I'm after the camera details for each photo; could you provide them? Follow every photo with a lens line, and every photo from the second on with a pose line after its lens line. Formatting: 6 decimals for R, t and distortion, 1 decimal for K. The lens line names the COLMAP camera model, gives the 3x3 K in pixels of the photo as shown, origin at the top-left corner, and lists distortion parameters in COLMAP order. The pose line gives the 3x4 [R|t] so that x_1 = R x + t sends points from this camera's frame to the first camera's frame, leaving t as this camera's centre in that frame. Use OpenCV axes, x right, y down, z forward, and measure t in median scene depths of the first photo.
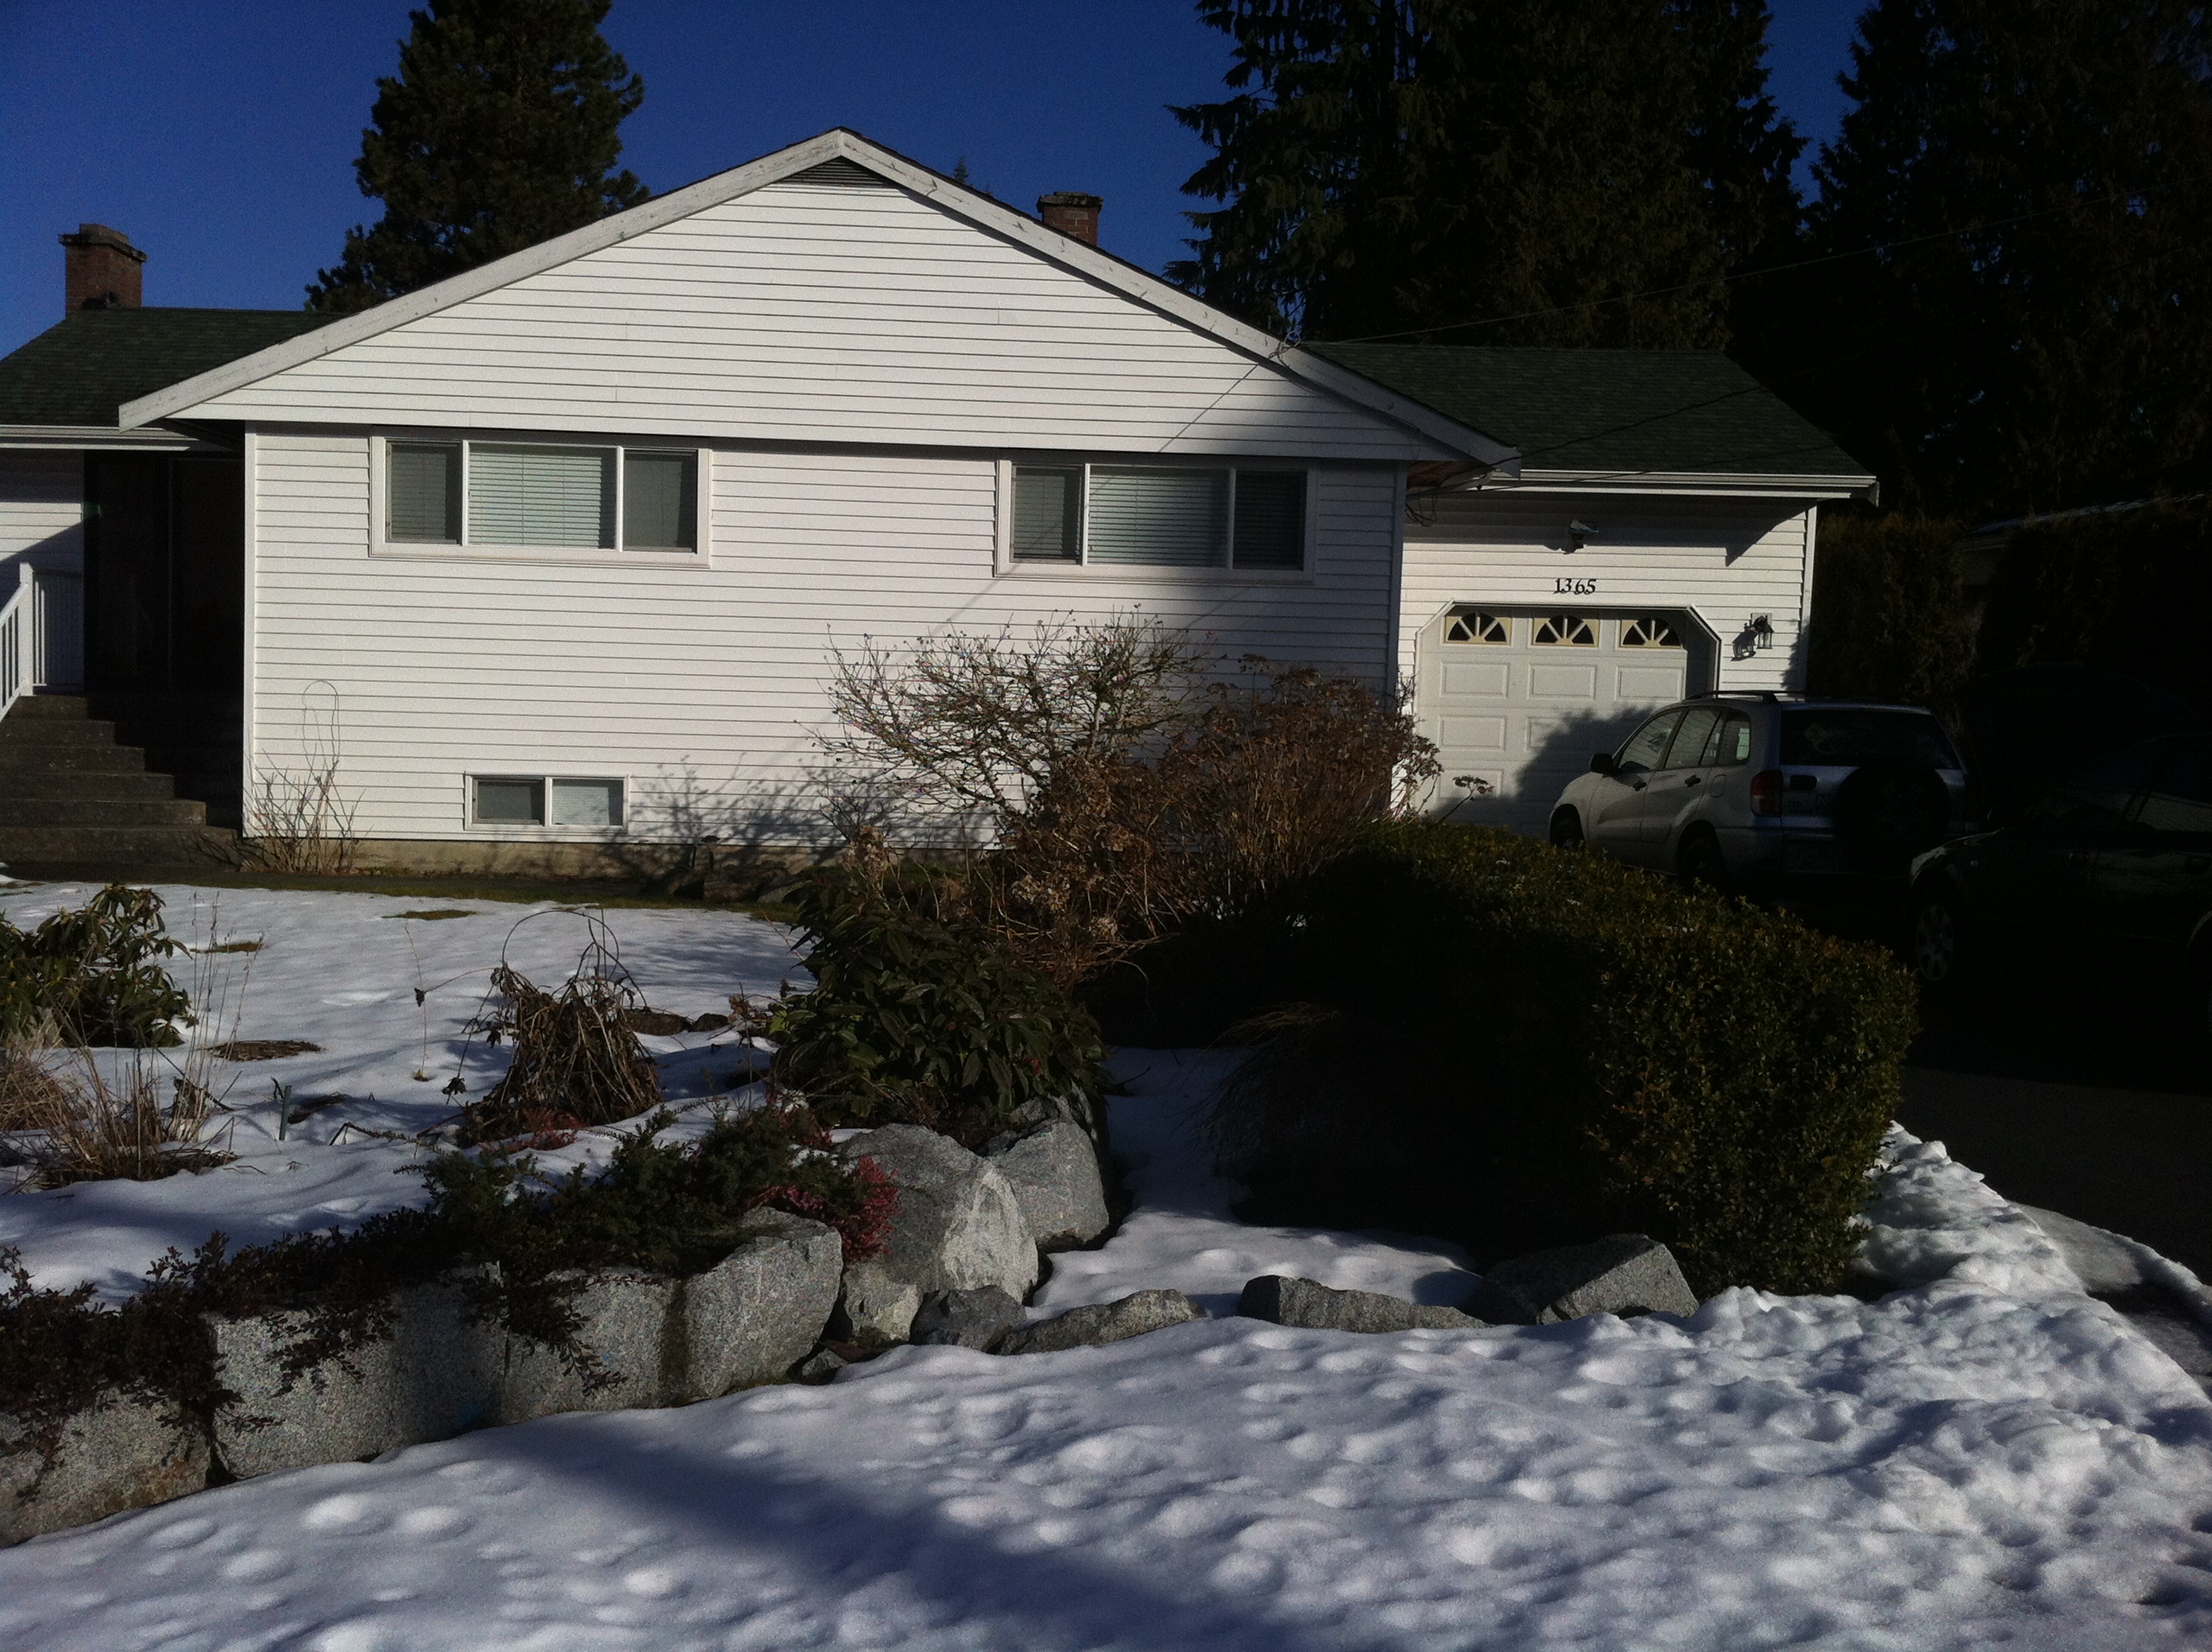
lens RADIAL K [[2170.3, 0, 1037.5], [0, 2170.3, 874.5], [0, 0, 1]] dist [0.097581, -0.251056]
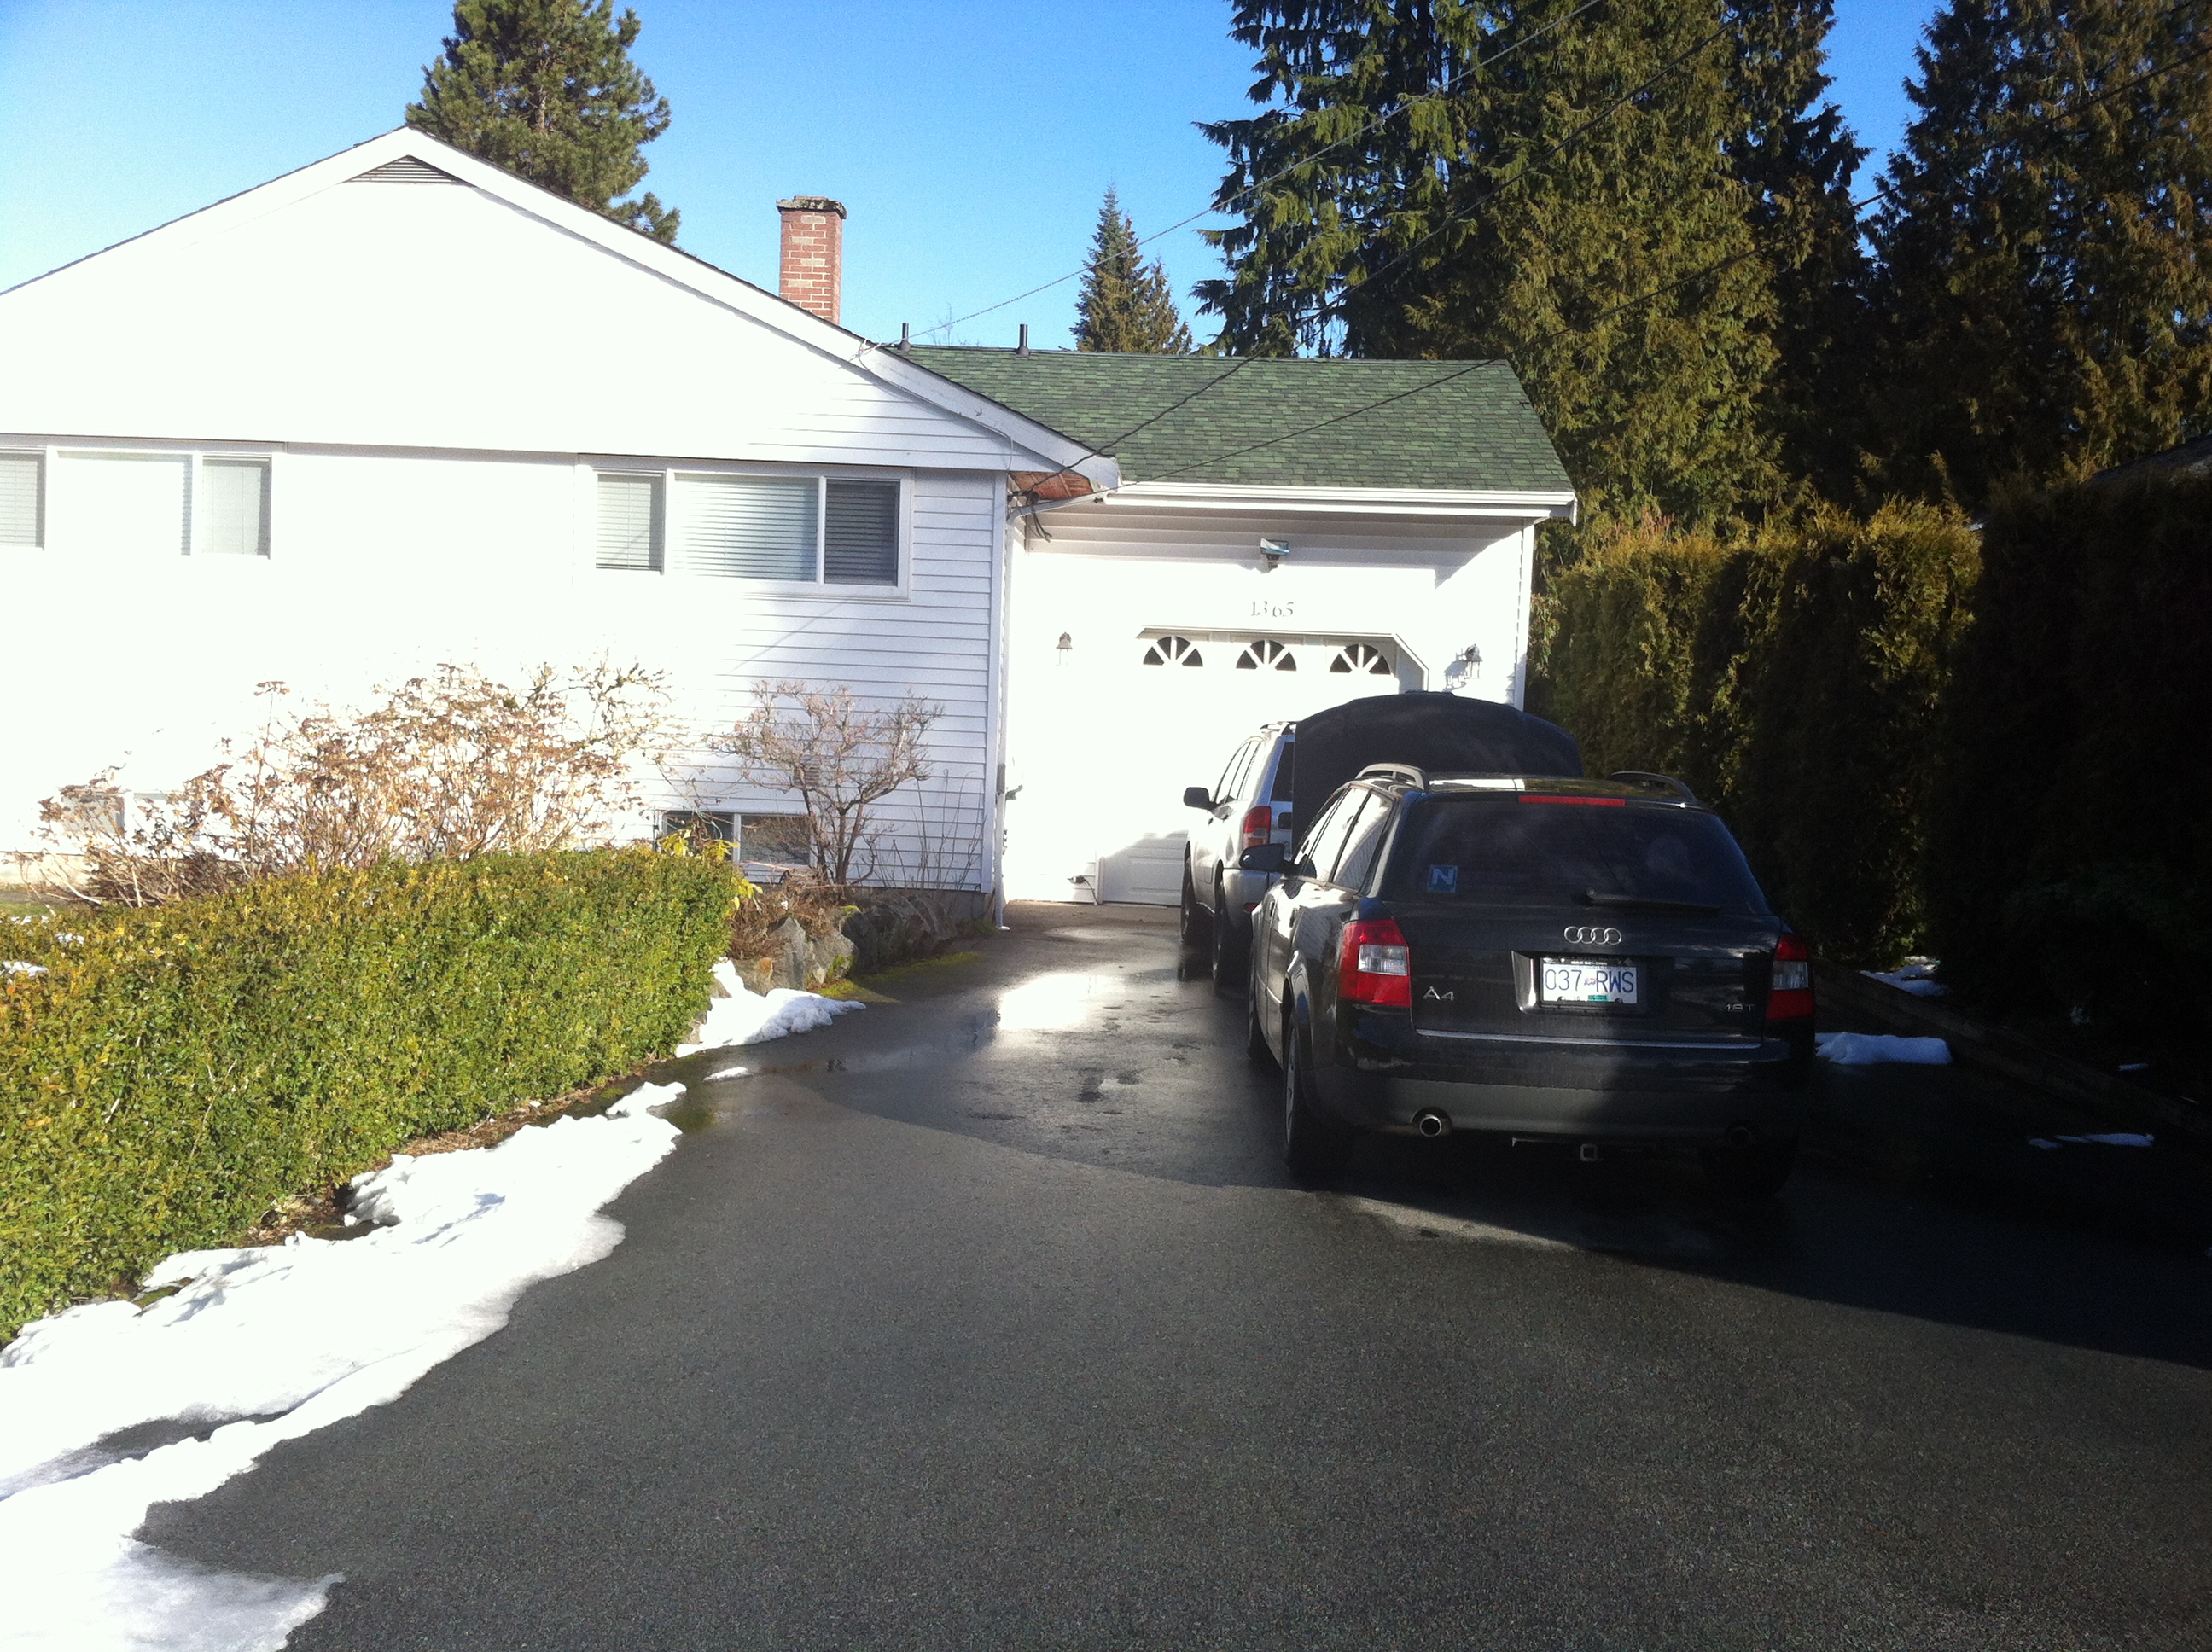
lens RADIAL K [[2194.6, 0, 1119.4], [0, 2194.6, 832.0], [0, 0, 1]] dist [0.138827, -0.429427]
pose [[0.995290, 0.018434, -0.095170, 0.273145], [-0.021790, 0.999173, -0.034344, -0.002796], [0.094458, 0.036256, 0.994868, 0.060278]]
